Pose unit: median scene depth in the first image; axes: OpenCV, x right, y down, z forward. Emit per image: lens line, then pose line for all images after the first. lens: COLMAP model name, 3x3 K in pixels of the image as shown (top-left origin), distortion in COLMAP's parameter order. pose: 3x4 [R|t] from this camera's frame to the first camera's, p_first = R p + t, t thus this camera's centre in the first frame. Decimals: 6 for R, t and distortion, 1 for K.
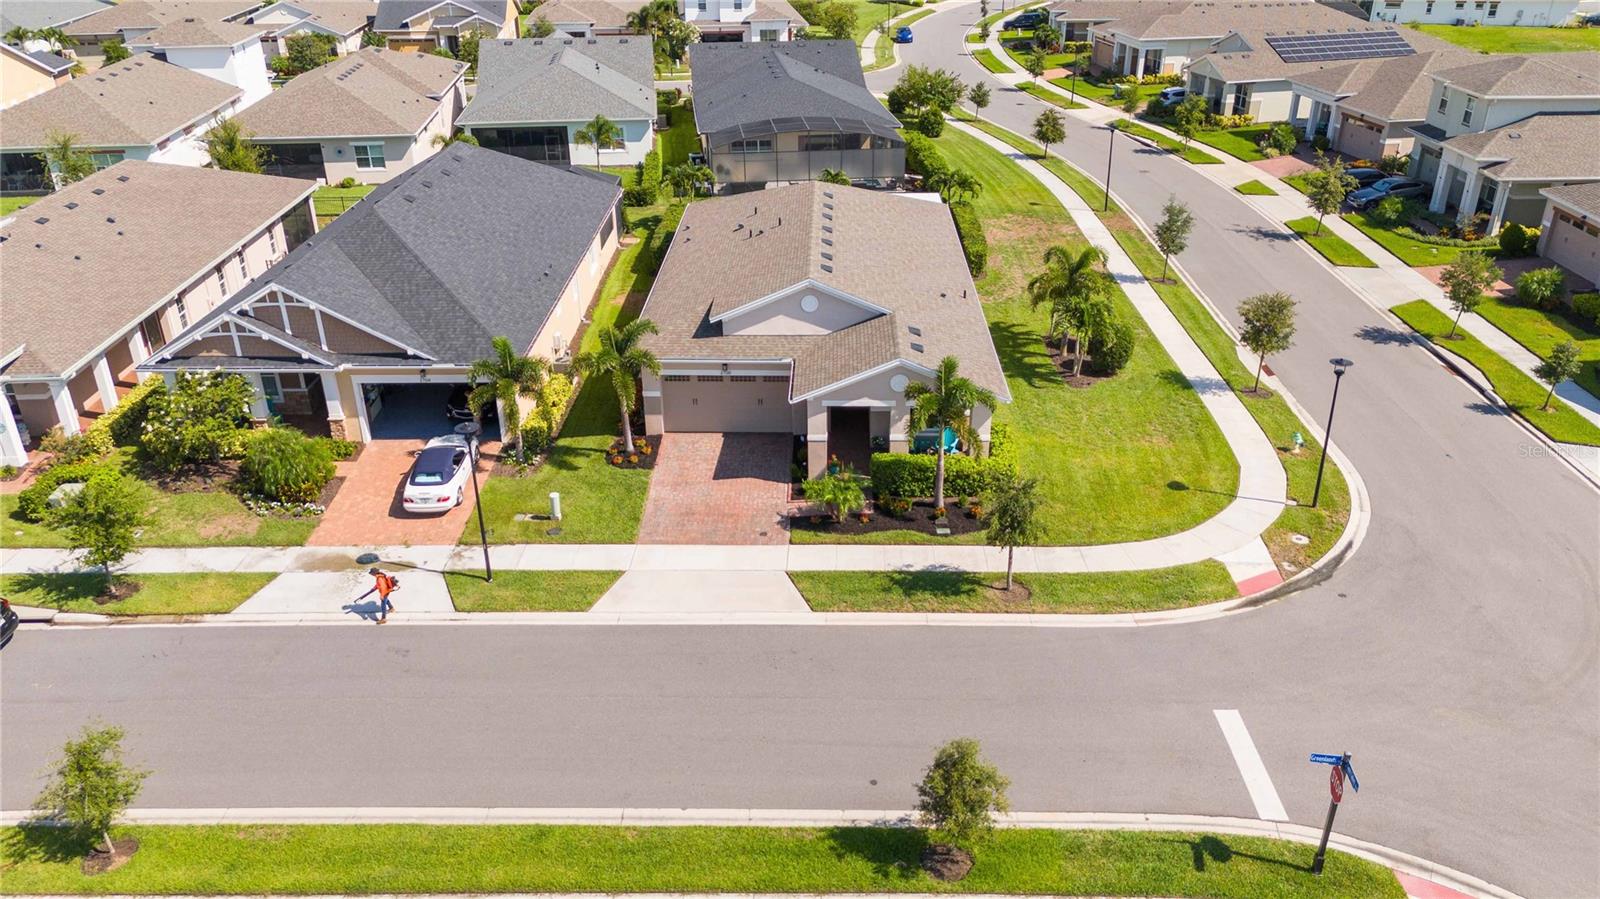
lens RADIAL K [[1184.0, 0, 800.0], [0, 1184.0, 449.5], [0, 0, 1]] dist [0.075426, -0.086184]
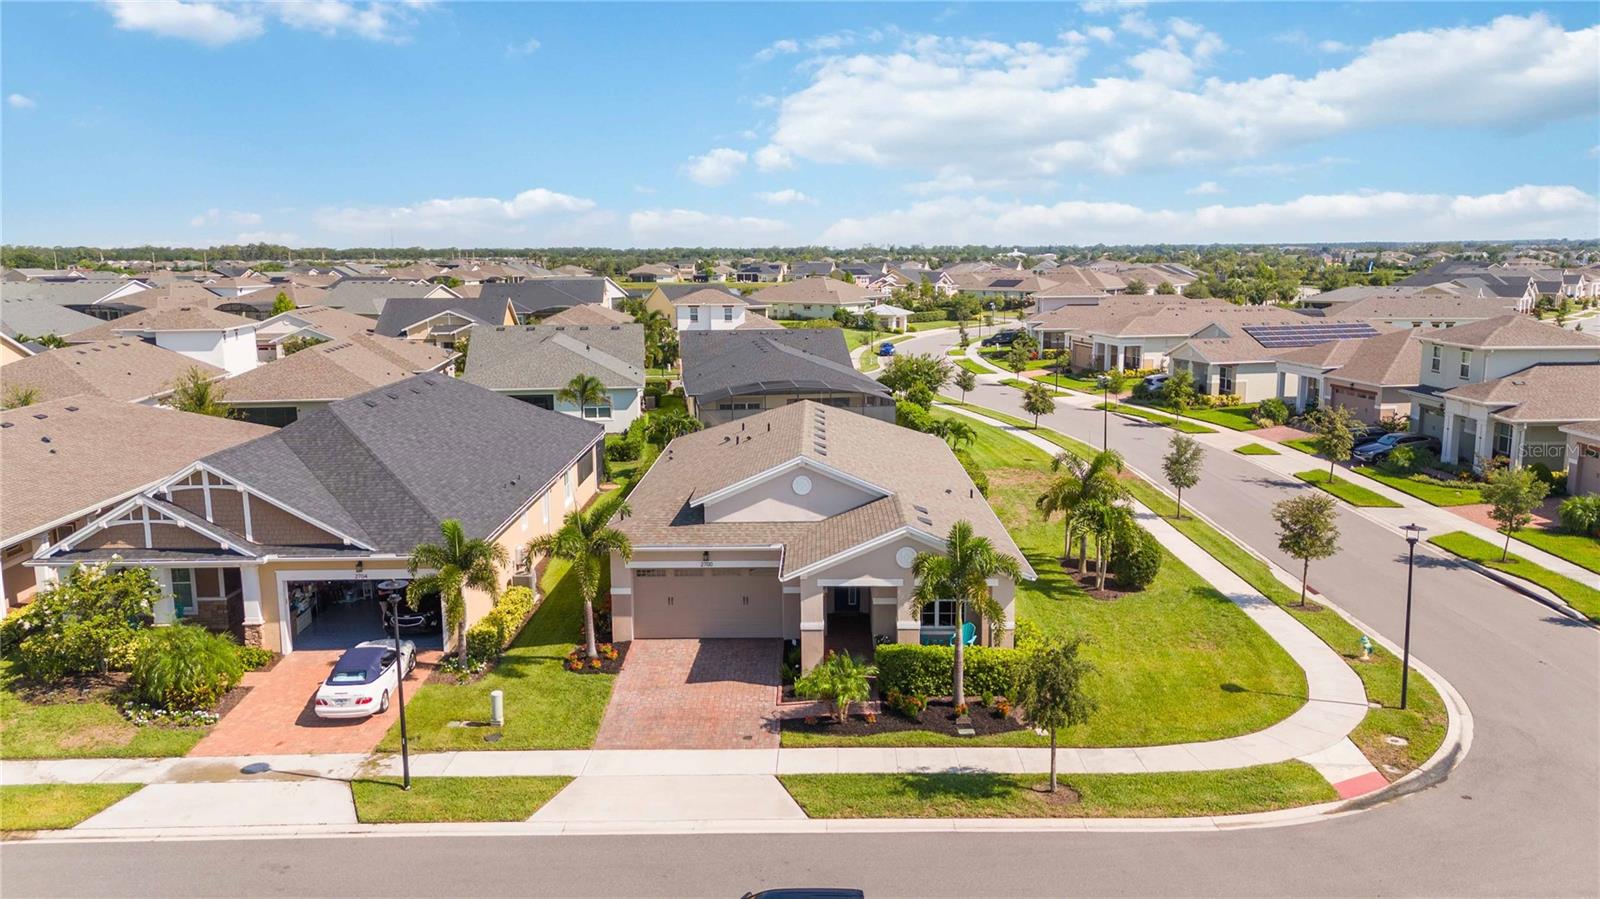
lens RADIAL K [[1180.0, 0, 800.4], [0, 1180.0, 444.6], [0, 0, 1]] dist [0.068957, -0.064946]
pose [[0.999926, -0.001954, 0.012013, -0.003397], [0.005374, 0.956483, -0.291739, 0.105780], [-0.010920, 0.291782, 0.956423, 0.136238]]
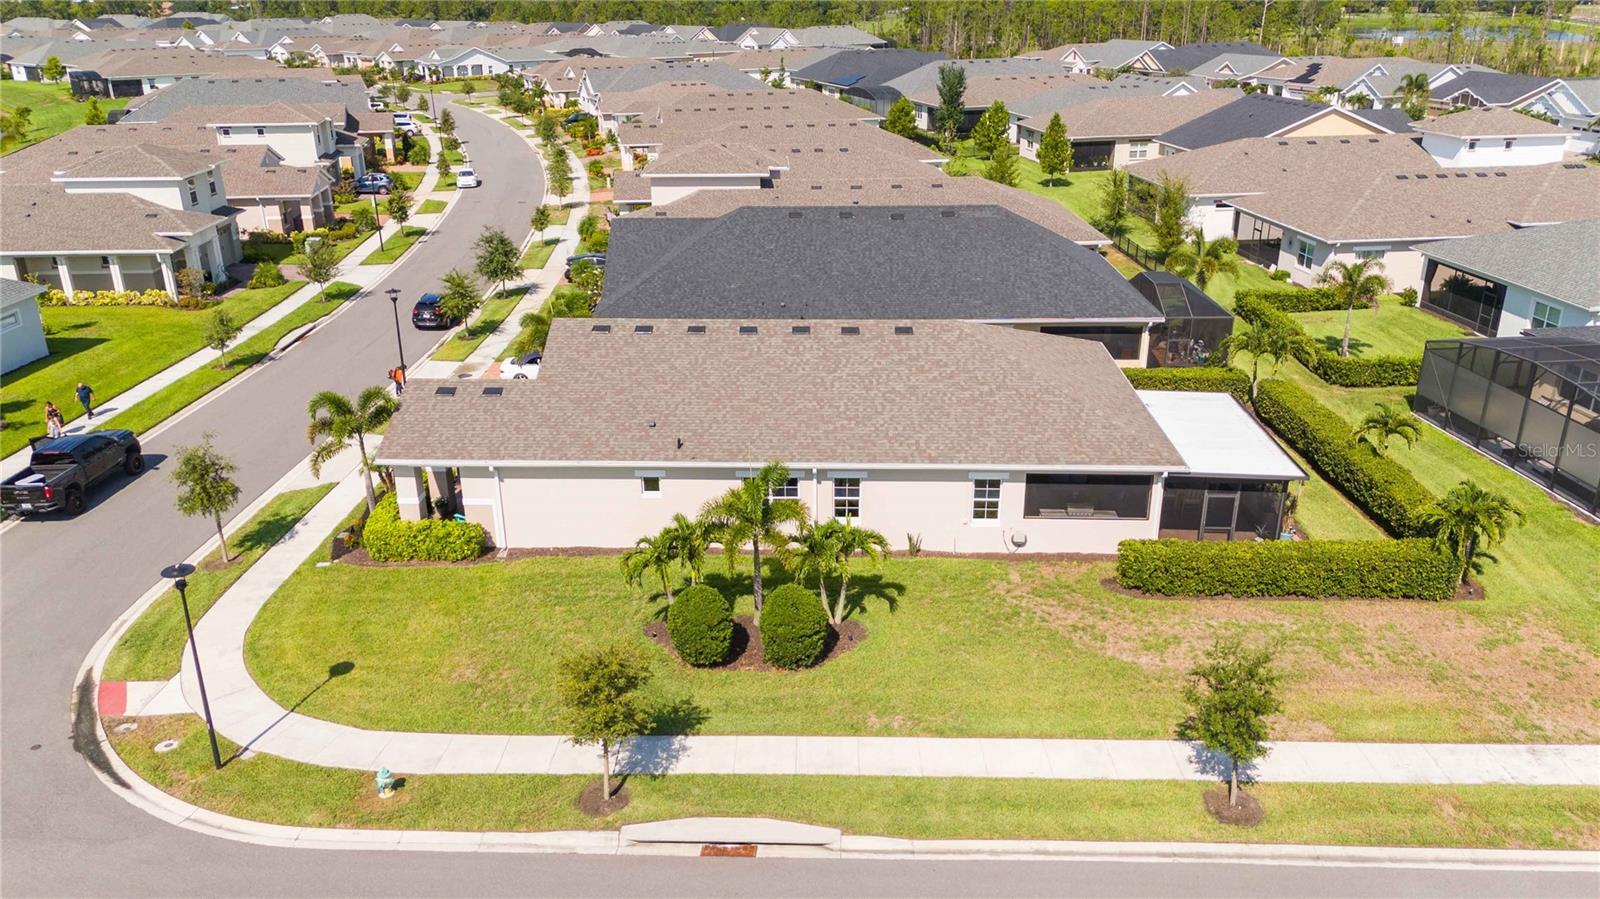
lens RADIAL K [[1181.3, 0, 803.8], [0, 1181.3, 448.8], [0, 0, 1]] dist [0.079626, -0.079976]
pose [[-0.010496, 0.370235, -0.928879, 0.950358], [-0.437299, 0.833691, 0.337236, -0.469197], [0.899255, 0.409737, 0.153153, 1.050096]]
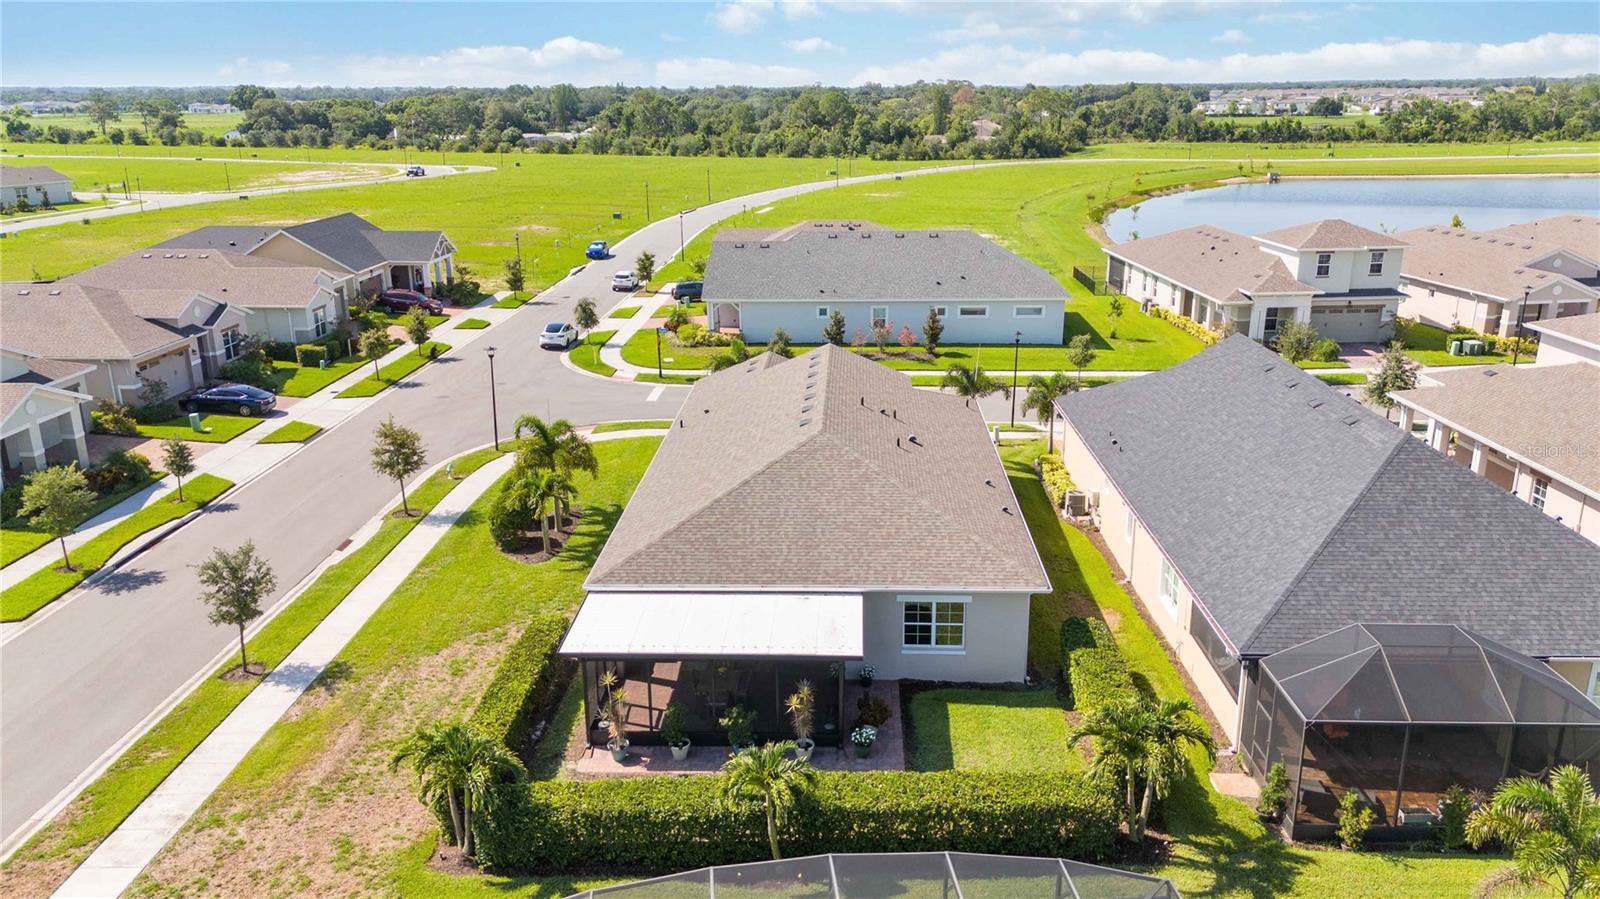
lens RADIAL K [[1170.1, 0, 800.0], [0, 1170.1, 449.5], [0, 0, 1]] dist [0.083048, -0.076866]
pose [[-0.999743, 0.008294, 0.021099, 0.014917], [0.020515, 0.727075, 0.686252, -0.898591], [-0.009648, 0.686508, -0.727058, 1.935104]]
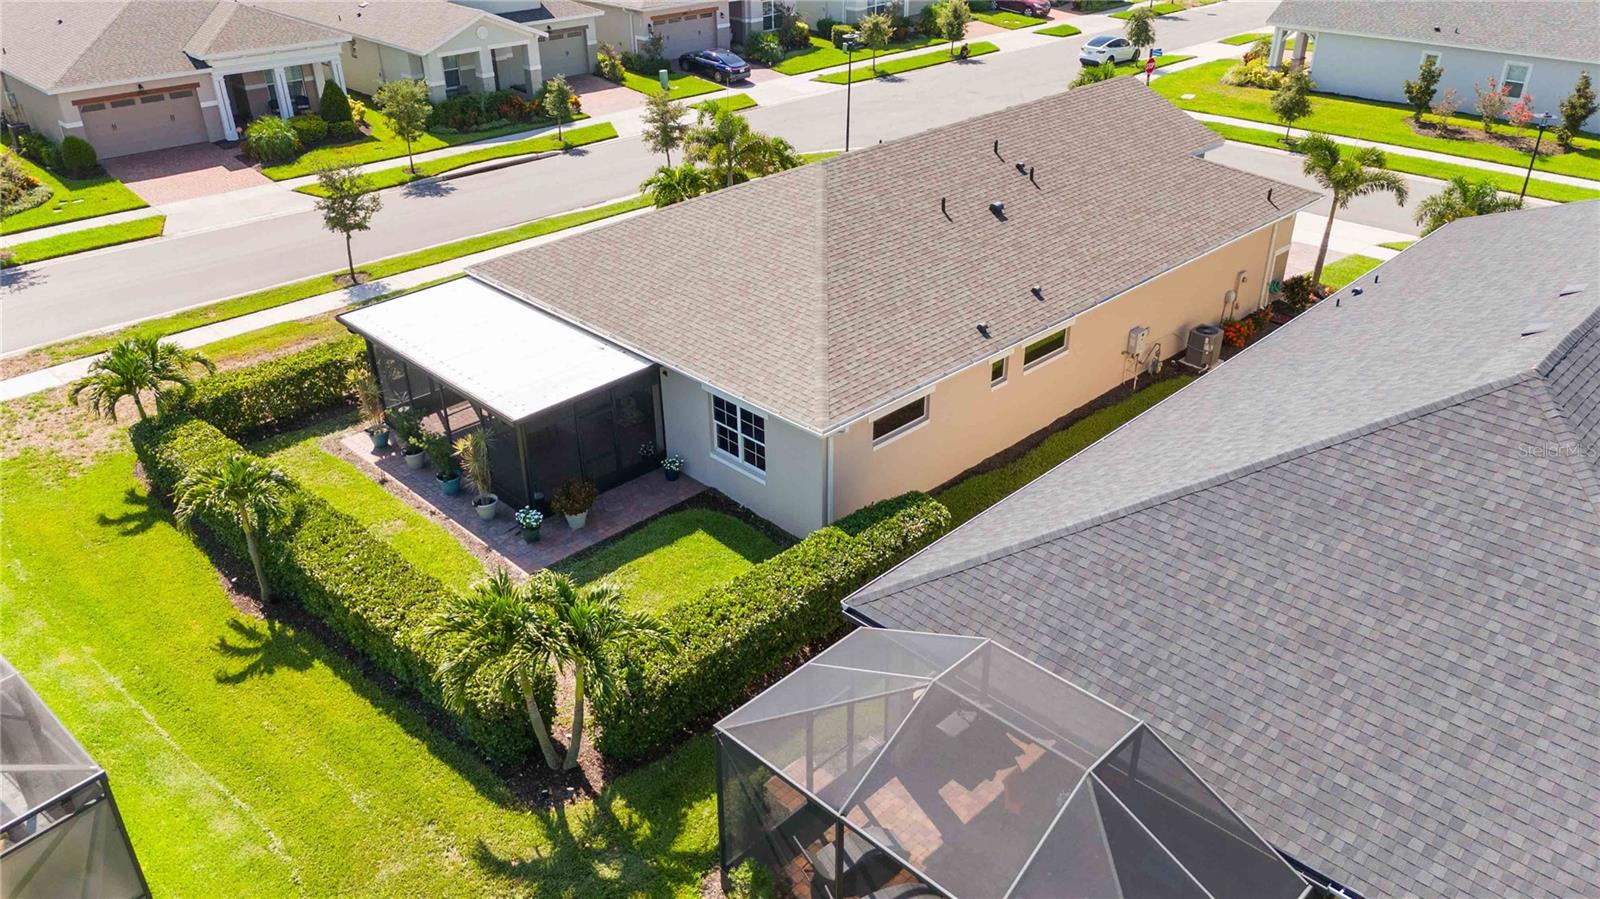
lens RADIAL K [[1170.1, 0, 800.0], [0, 1170.1, 449.5], [0, 0, 1]] dist [0.083048, -0.076866]
pose [[-0.716385, -0.326858, 0.616406, -0.452764], [0.321451, 0.629498, 0.707390, -0.670130], [-0.619243, 0.704908, -0.345894, 1.628289]]
